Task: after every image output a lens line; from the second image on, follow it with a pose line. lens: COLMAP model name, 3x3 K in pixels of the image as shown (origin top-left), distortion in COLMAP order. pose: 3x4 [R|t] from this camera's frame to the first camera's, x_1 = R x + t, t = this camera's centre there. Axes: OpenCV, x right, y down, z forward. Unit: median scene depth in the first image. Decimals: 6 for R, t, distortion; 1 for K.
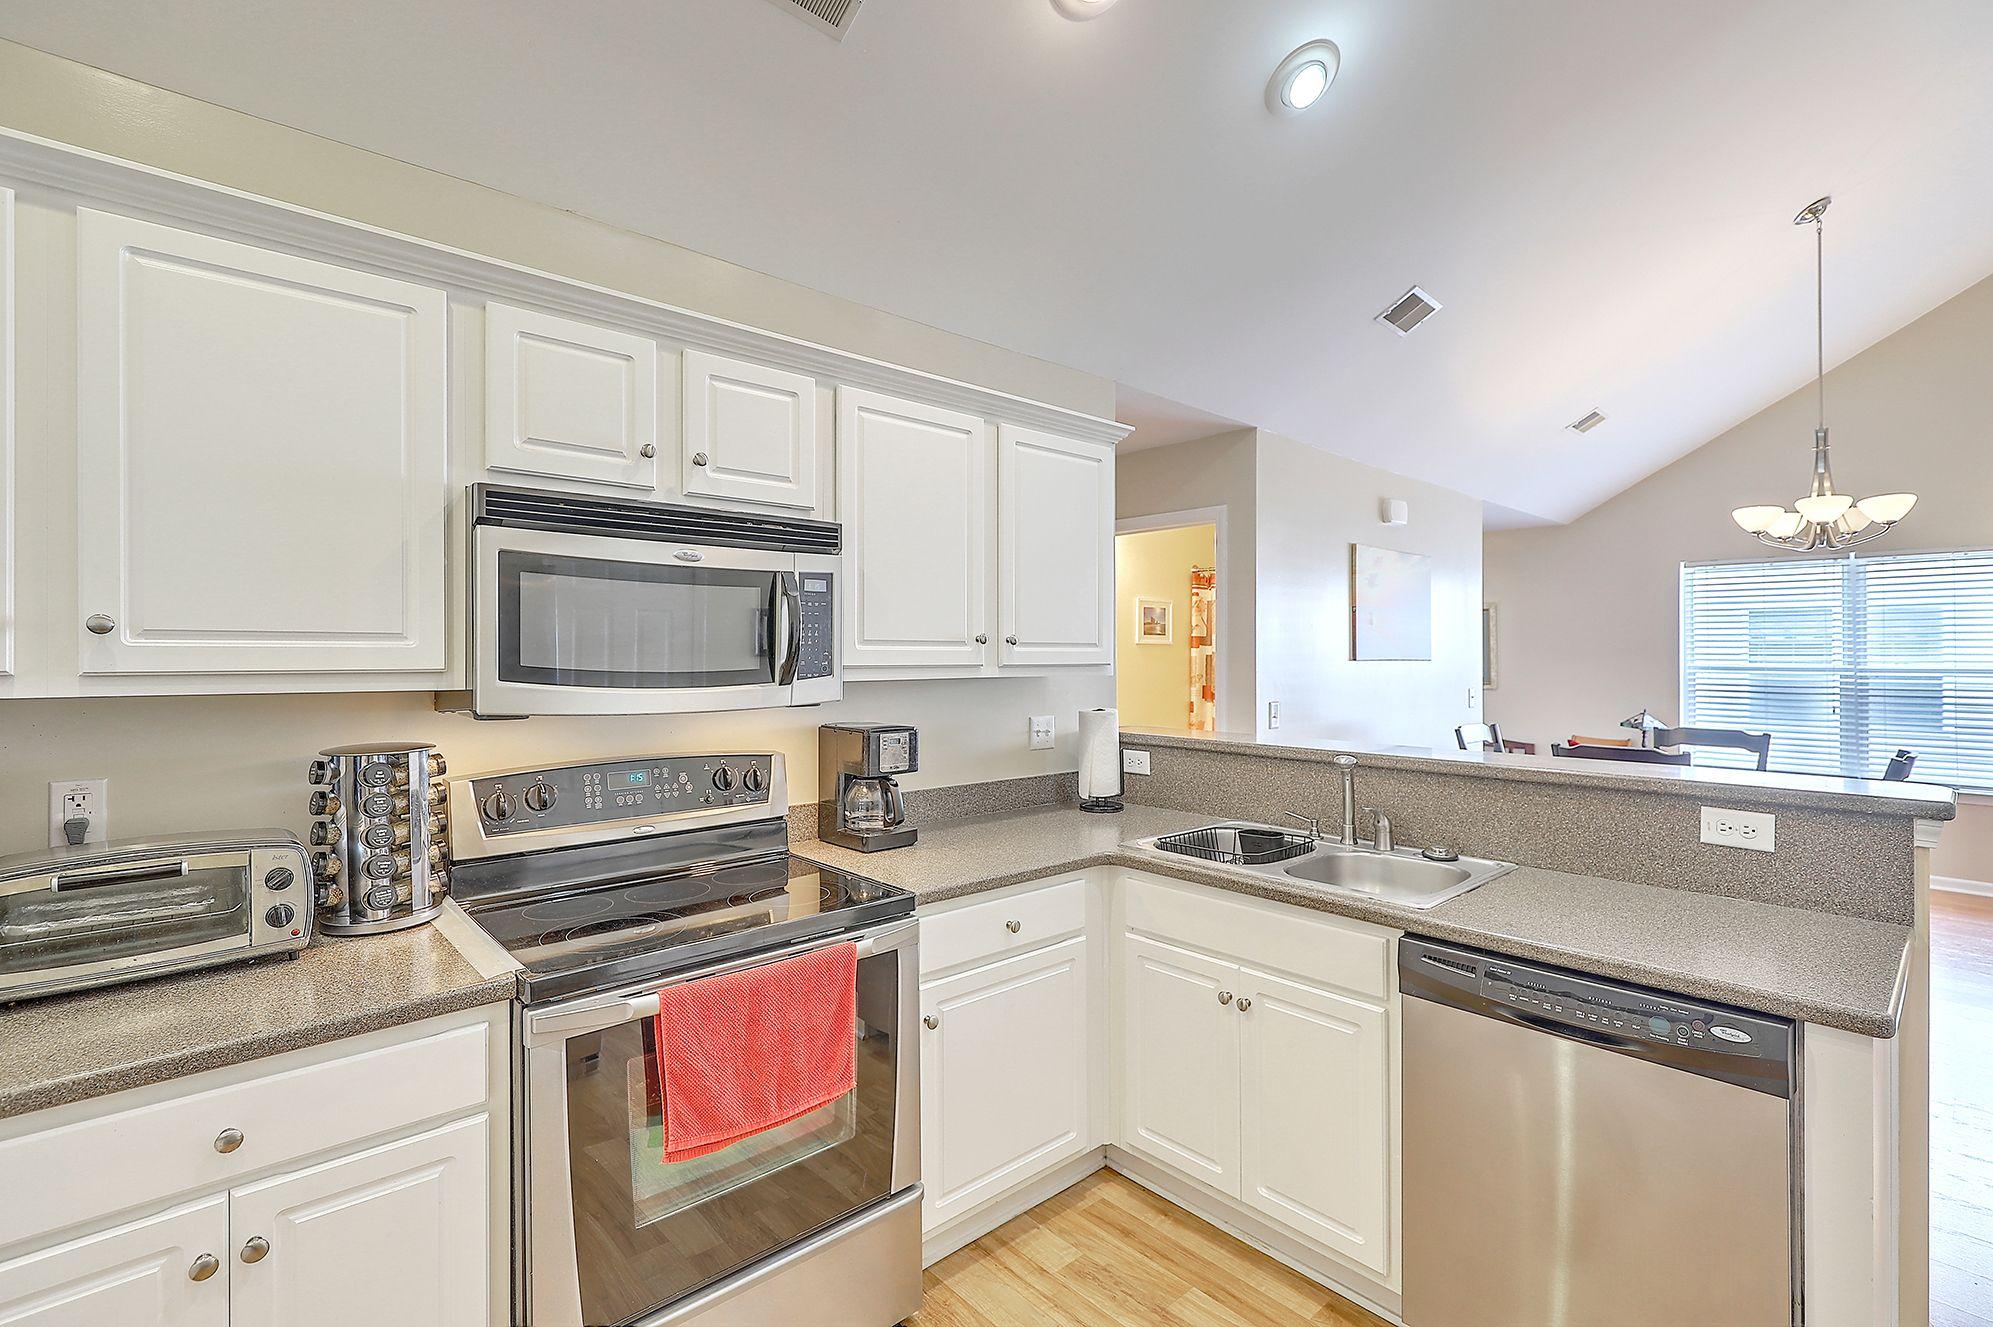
lens RADIAL K [[916.1, 0, 1000.9], [0, 916.1, 669.6], [0, 0, 1]] dist [-0.002645, -0.000171]
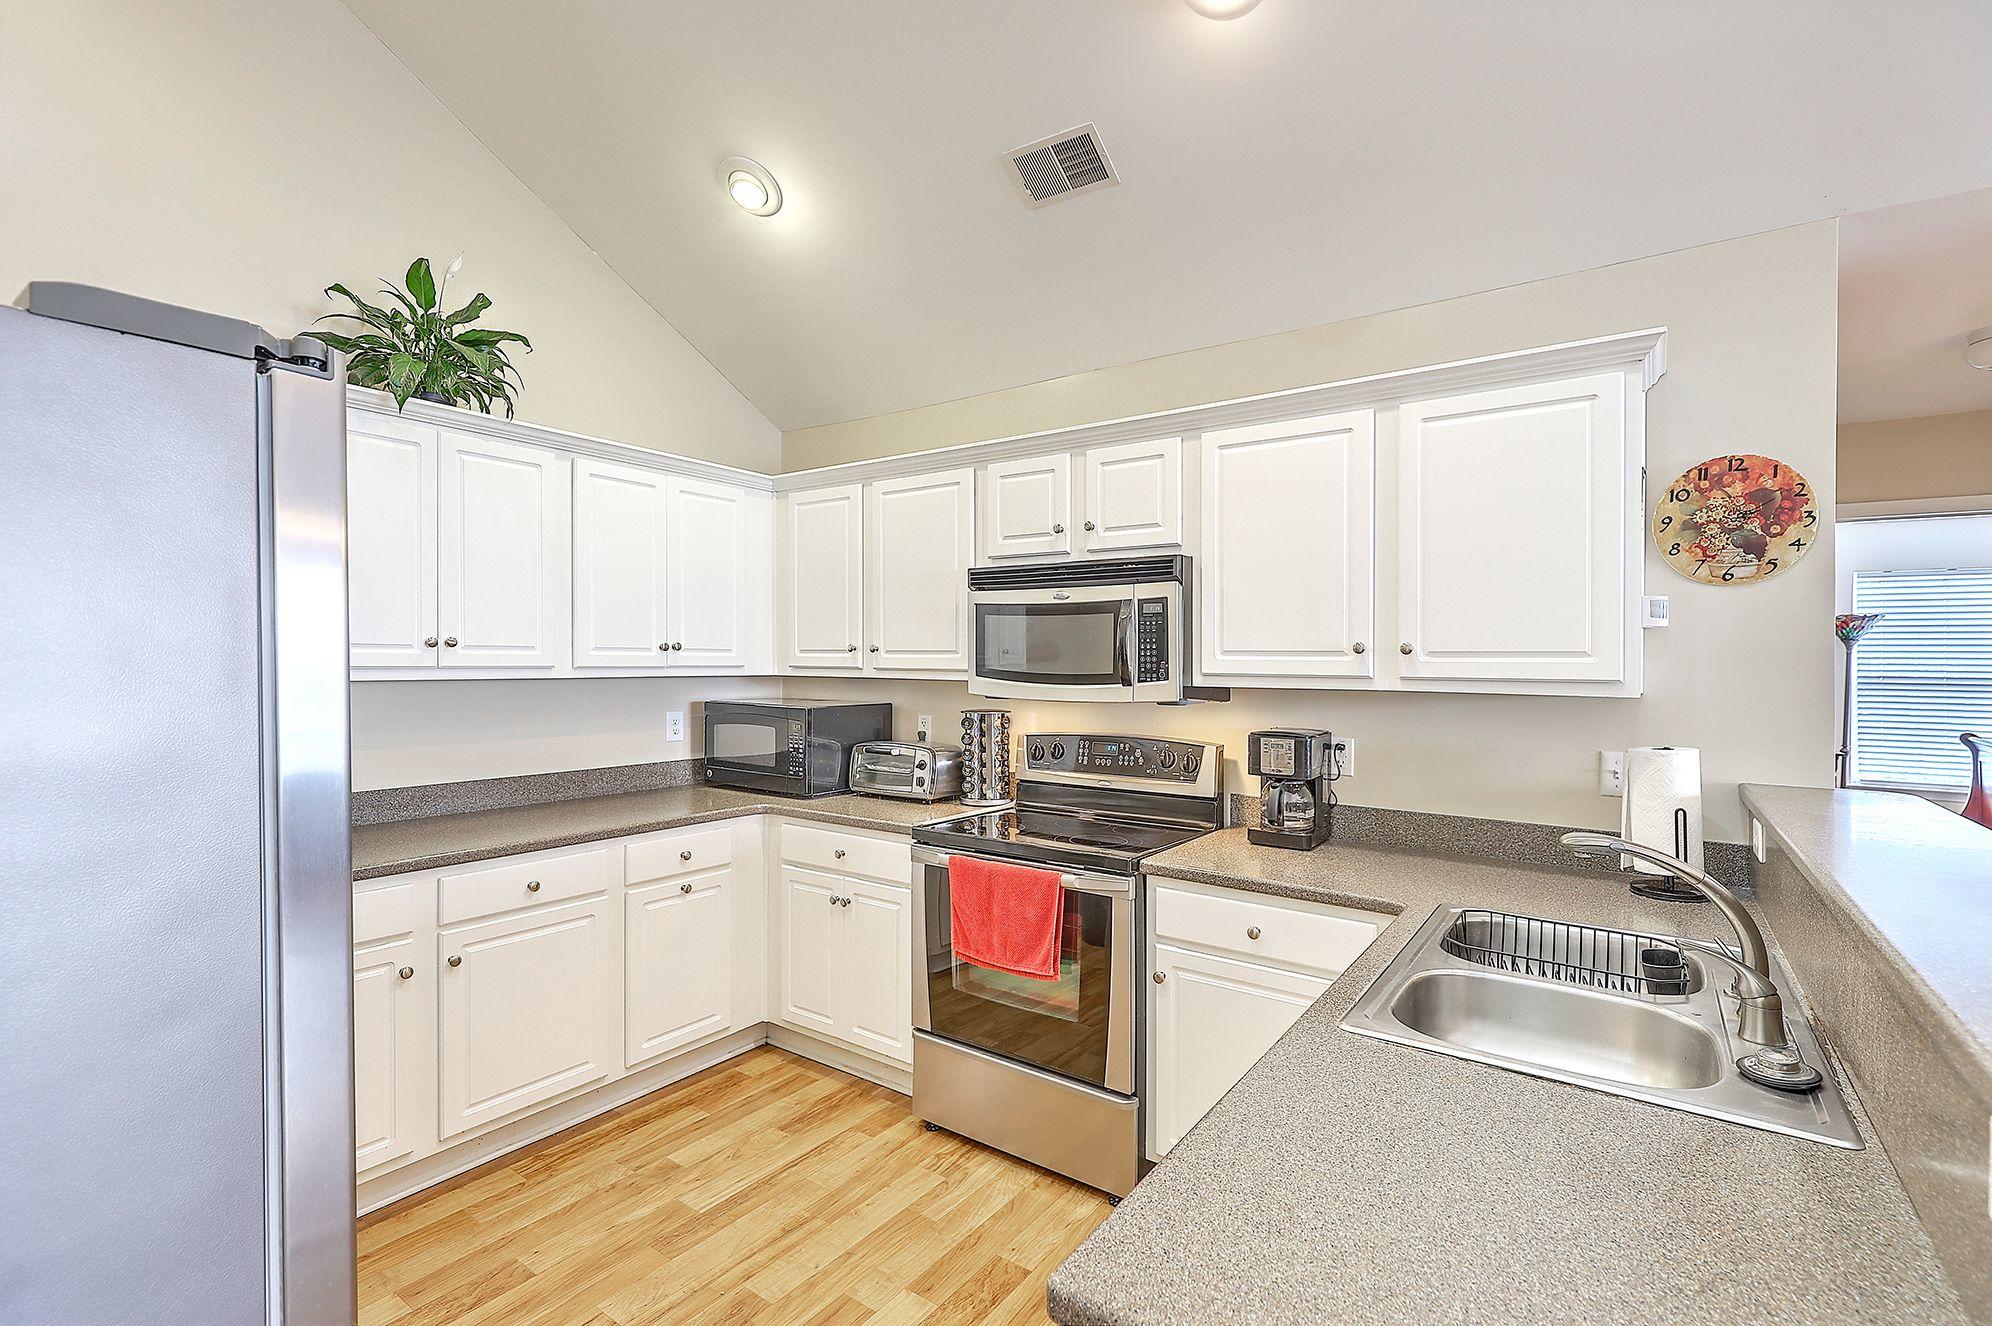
lens RADIAL K [[897.0, 0, 1001.6], [0, 897.0, 678.3], [0, 0, 1]] dist [0.002376, 0.000057]
pose [[0.200447, 0.016889, -0.979559, 1.320415], [-0.028333, 0.999533, 0.011436, -0.004387], [0.979295, 0.025462, 0.200831, 0.753478]]
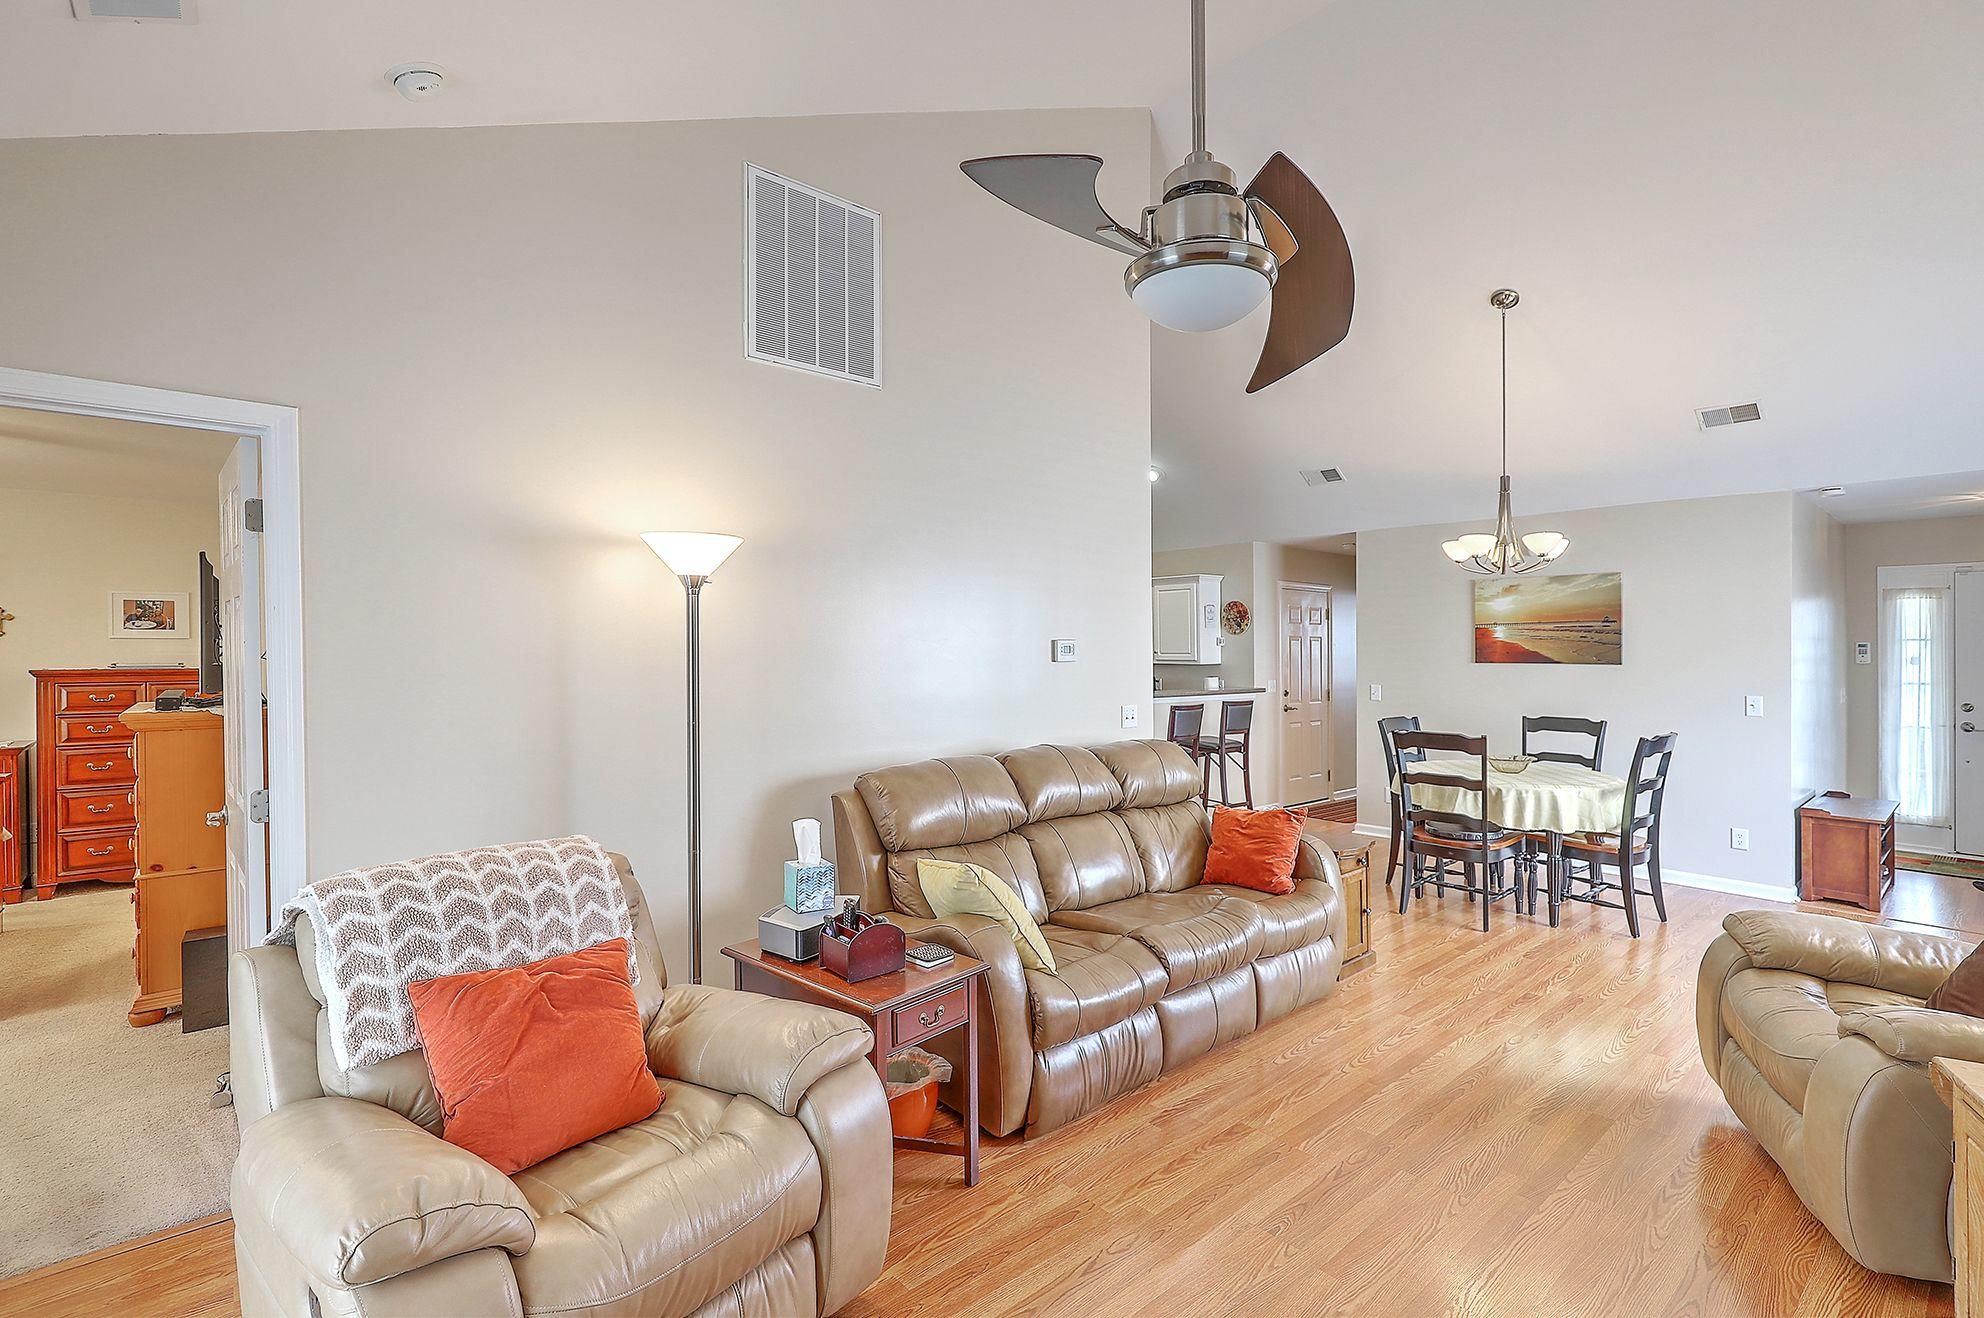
lens RADIAL K [[893.3, 0, 1001.4], [0, 893.3, 657.3], [0, 0, 1]] dist [0.000444, 0.000216]
pose [[-0.028485, 0.002849, -0.999590, 5.468932], [-0.018544, 0.999822, 0.003378, -0.025311], [0.999422, 0.018633, -0.028427, 0.912682]]
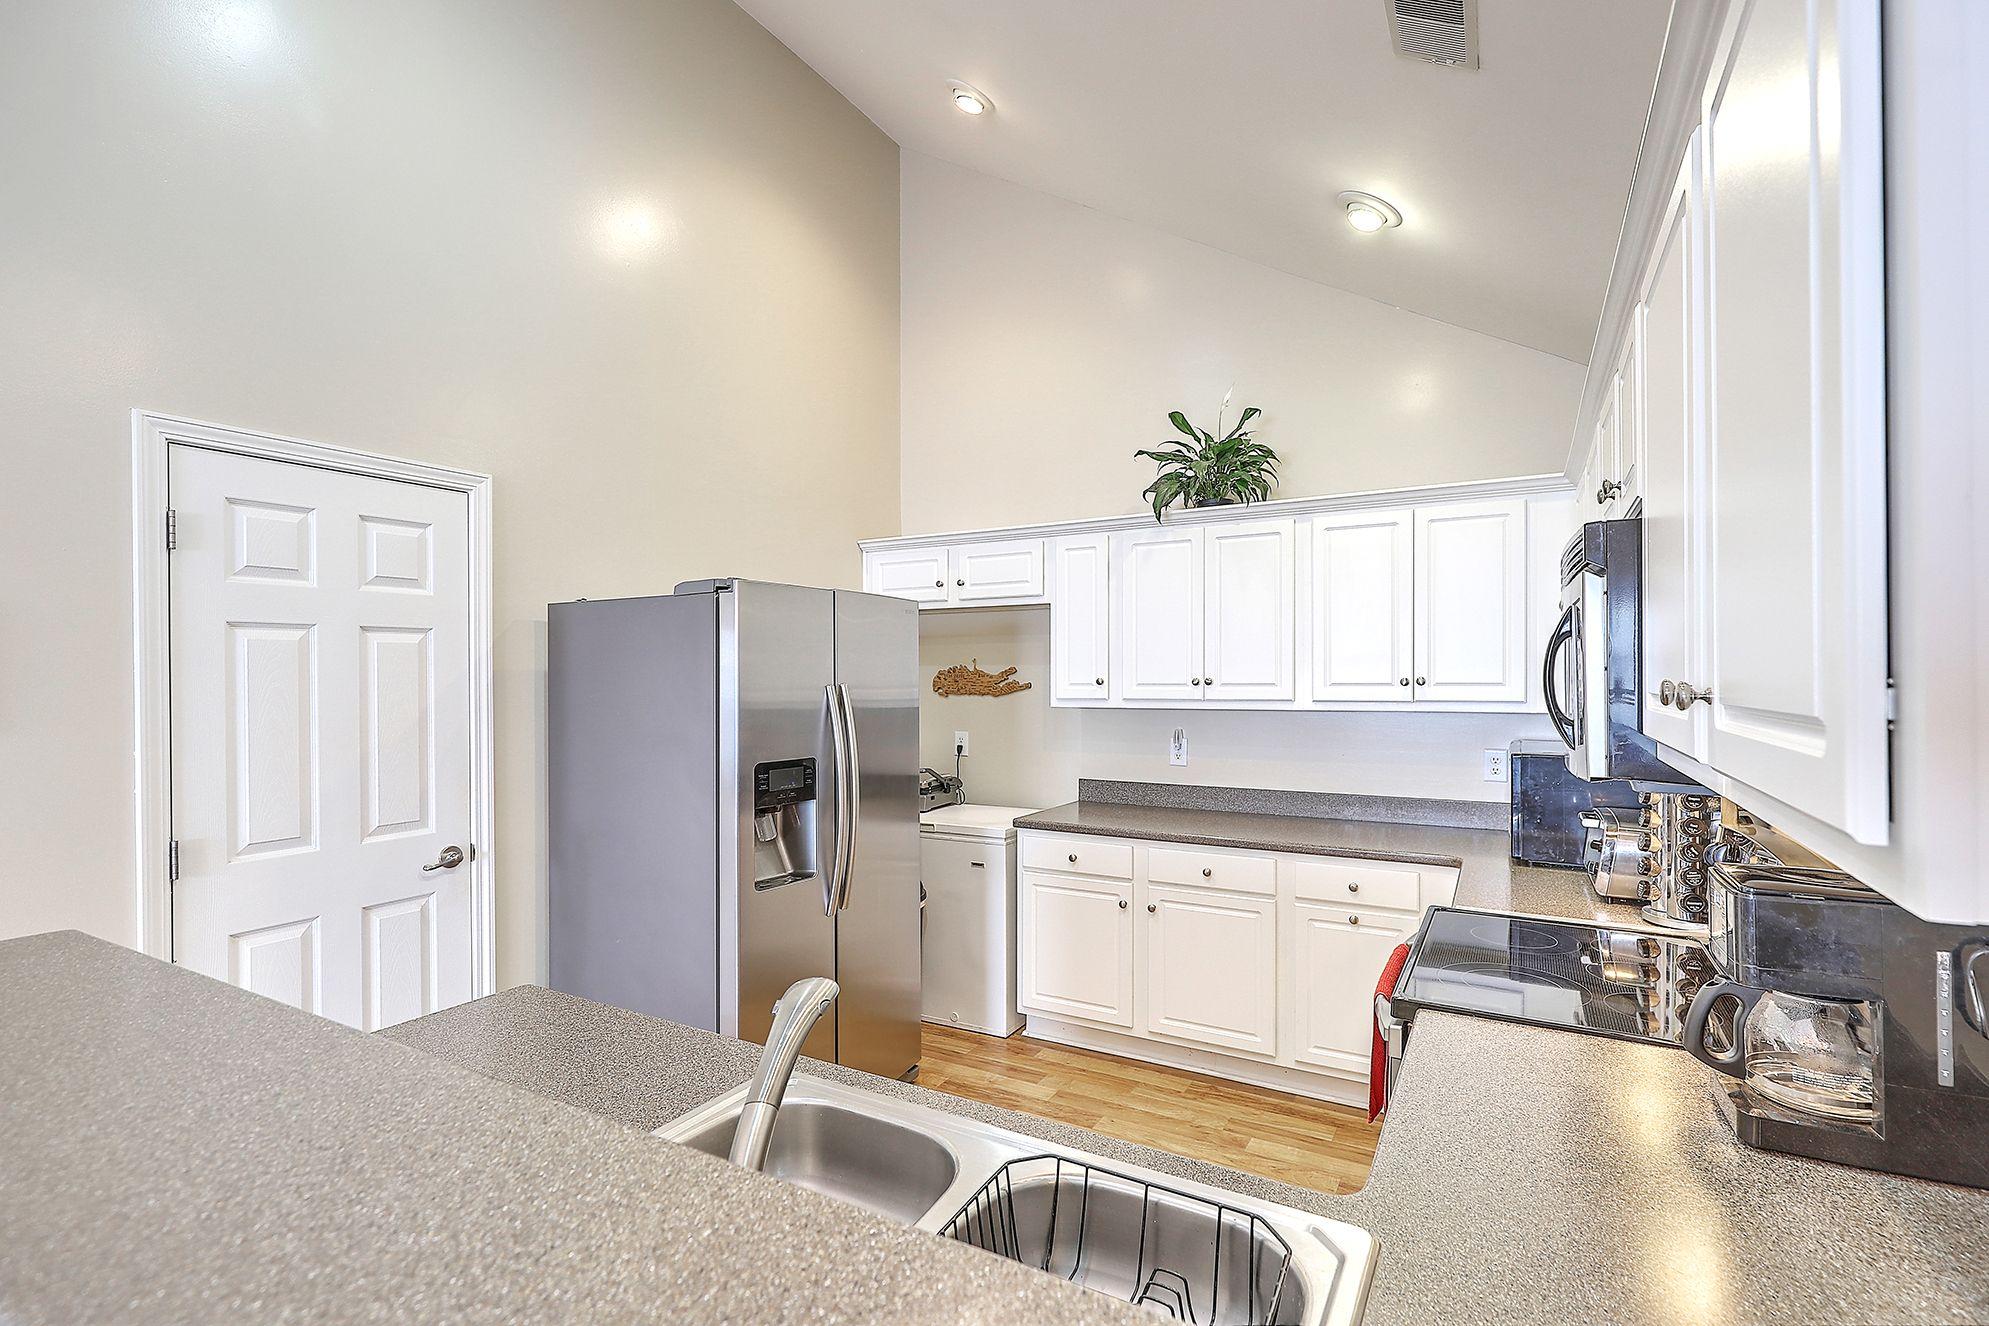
lens RADIAL K [[914.2, 0, 998.9], [0, 914.2, 669.1], [0, 0, 1]] dist [-0.002645, -0.000171]
pose [[-0.952583, 0.000128, -0.304280, 0.661568], [-0.004442, 0.999888, 0.014326, -0.088069], [0.304247, 0.014998, -0.952475, 2.158983]]
